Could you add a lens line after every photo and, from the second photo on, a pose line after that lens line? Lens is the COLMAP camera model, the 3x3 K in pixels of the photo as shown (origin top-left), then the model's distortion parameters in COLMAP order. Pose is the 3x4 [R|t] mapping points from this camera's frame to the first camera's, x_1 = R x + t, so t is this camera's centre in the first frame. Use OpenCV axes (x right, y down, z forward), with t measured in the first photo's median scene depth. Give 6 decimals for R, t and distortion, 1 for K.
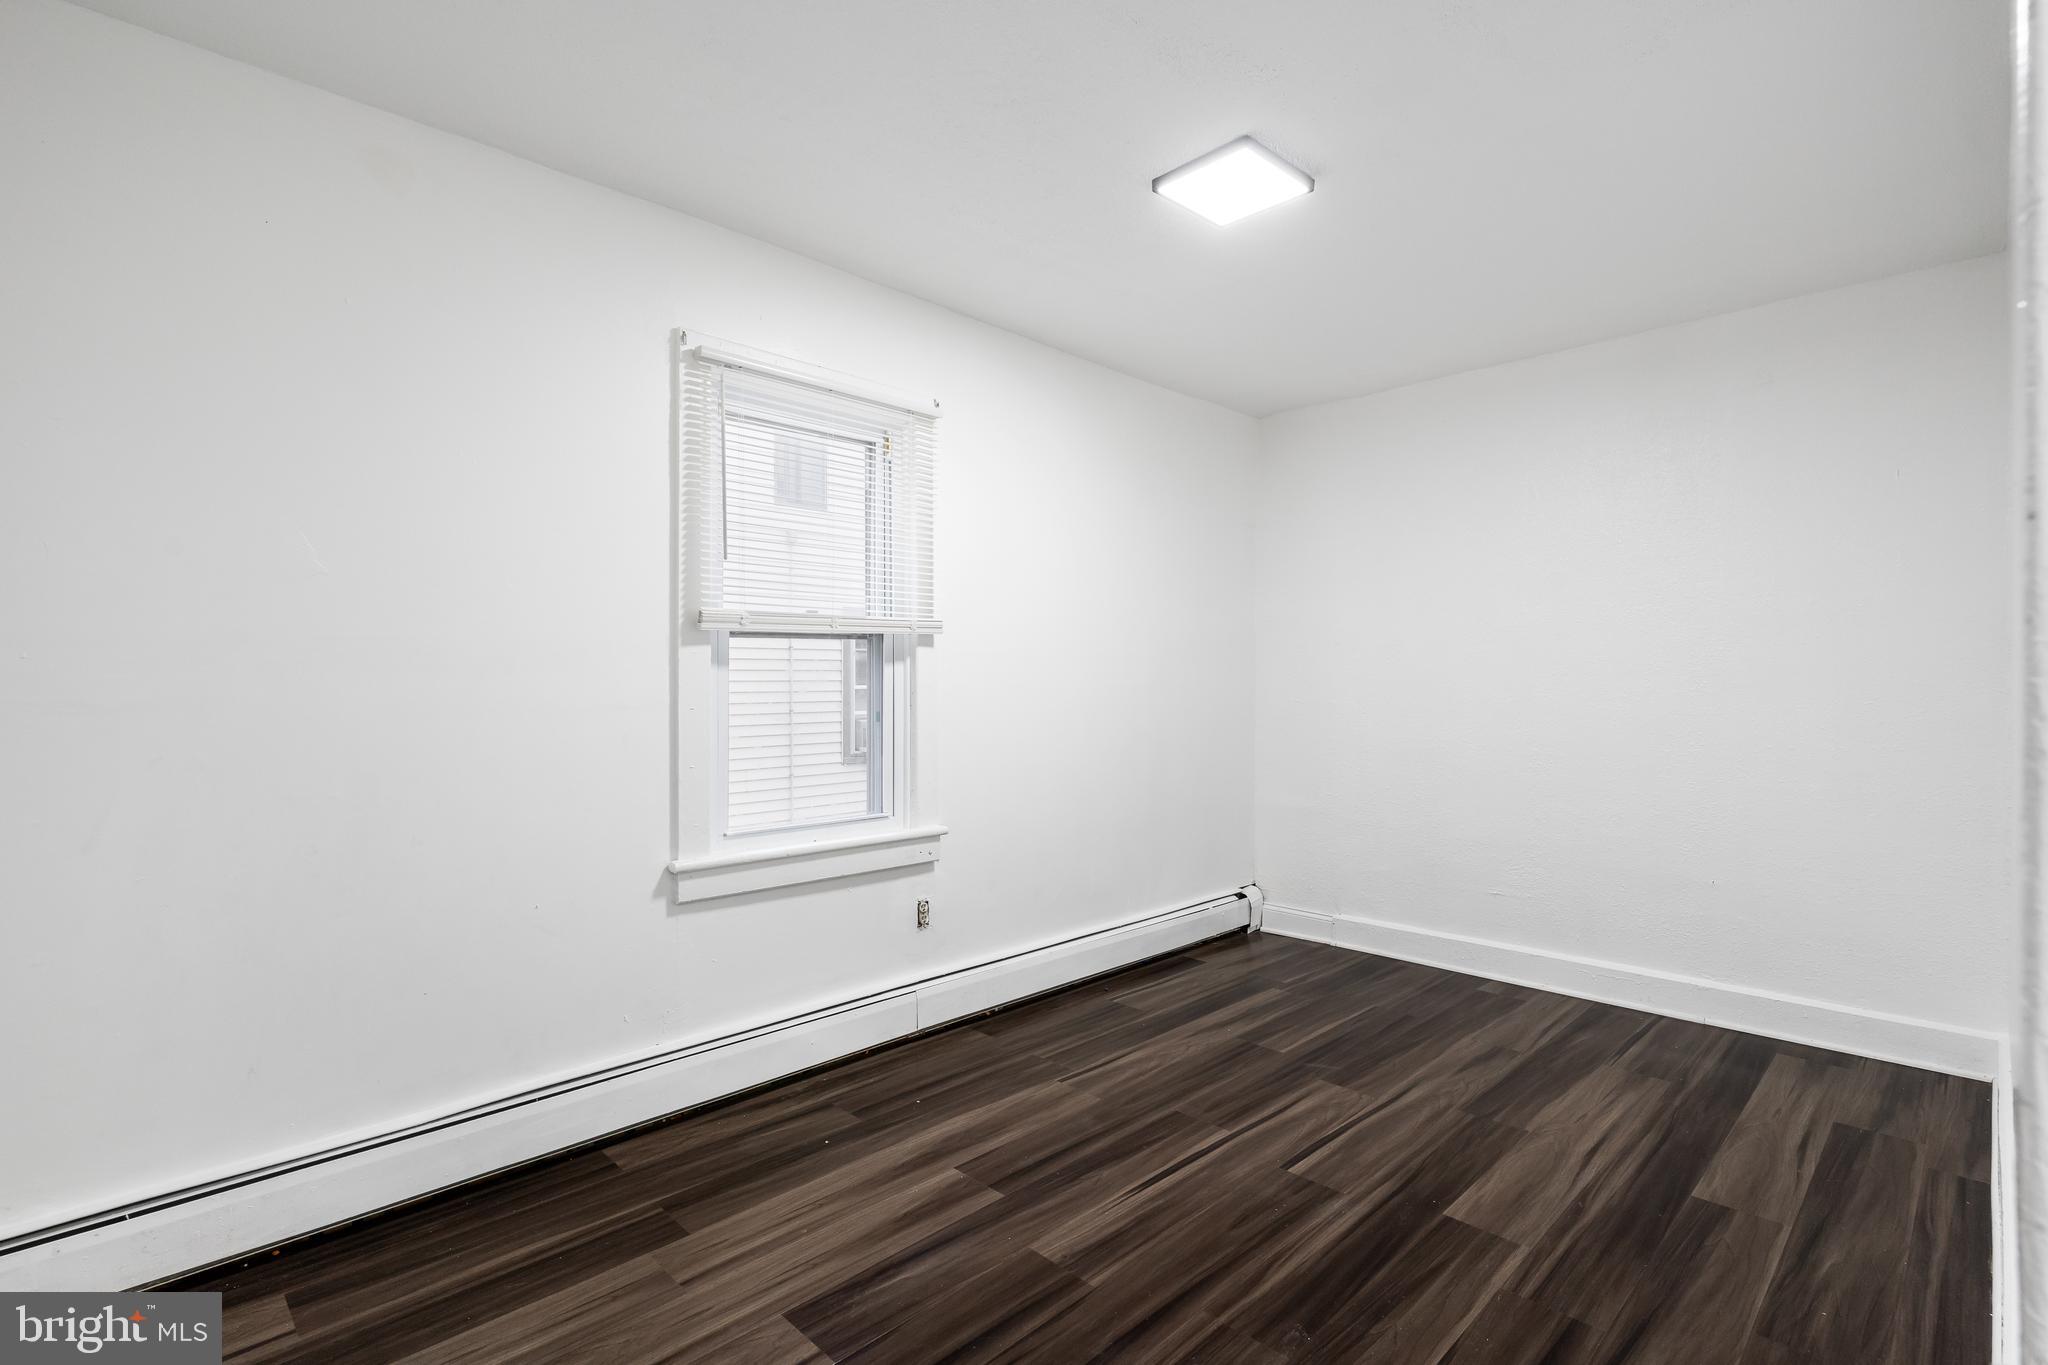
lens RADIAL K [[973.8, 0, 1017.2], [0, 973.8, 685.2], [0, 0, 1]] dist [0.003511, 0.001368]
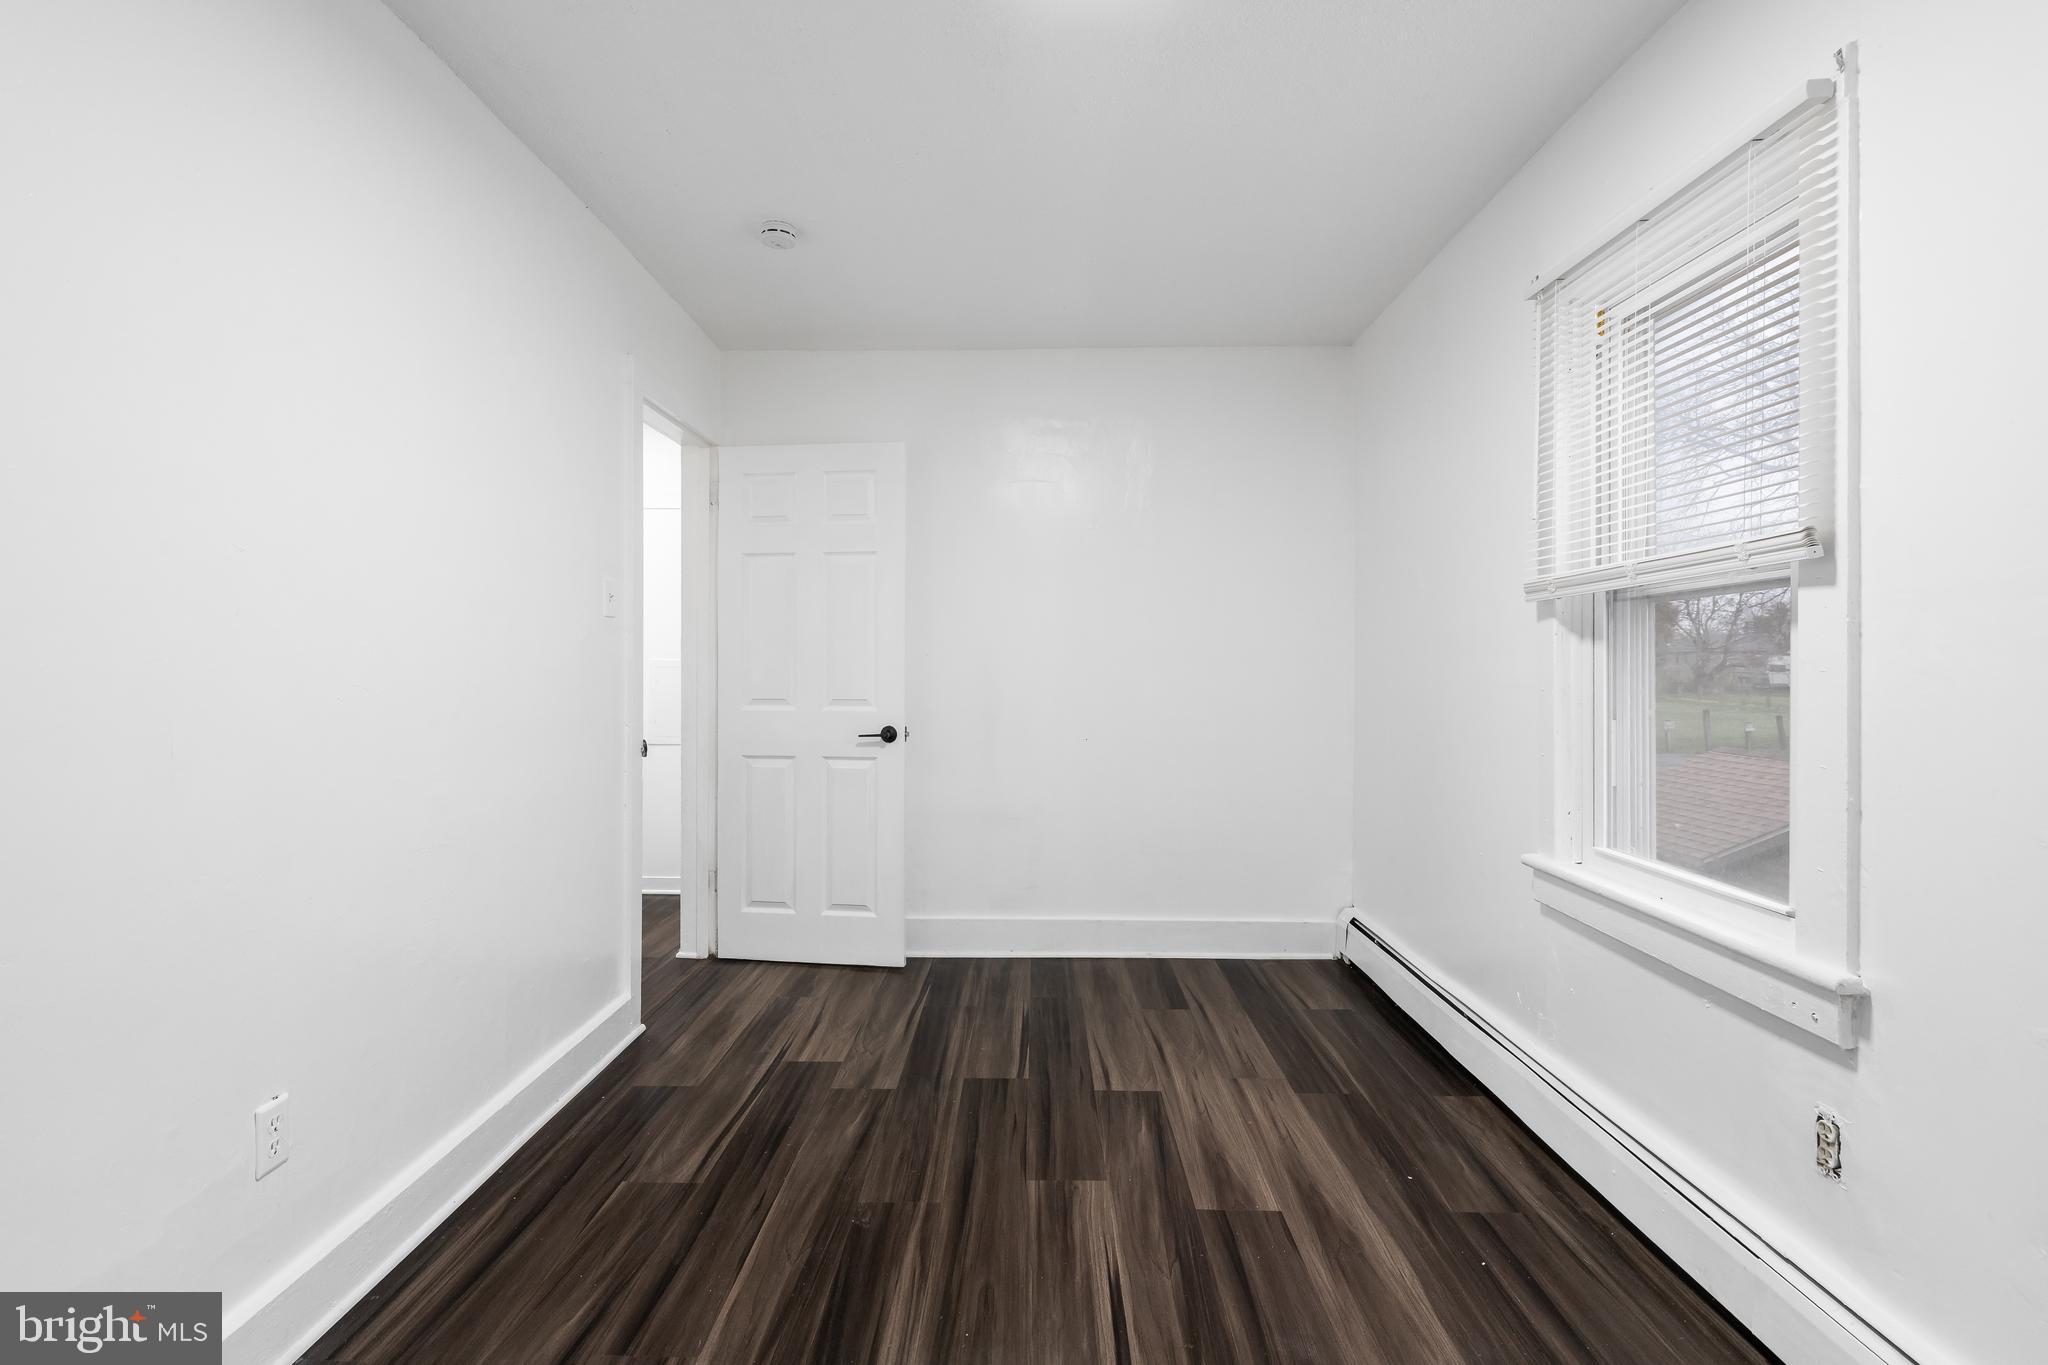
lens RADIAL K [[973.8, 0, 1017.6], [0, 973.8, 670.6], [0, 0, 1]] dist [0.003511, 0.001368]
pose [[-0.719206, 0.003550, -0.694788, 0.832118], [-0.003559, 0.999955, 0.008793, -0.002084], [0.694788, 0.008796, -0.719161, 1.695884]]
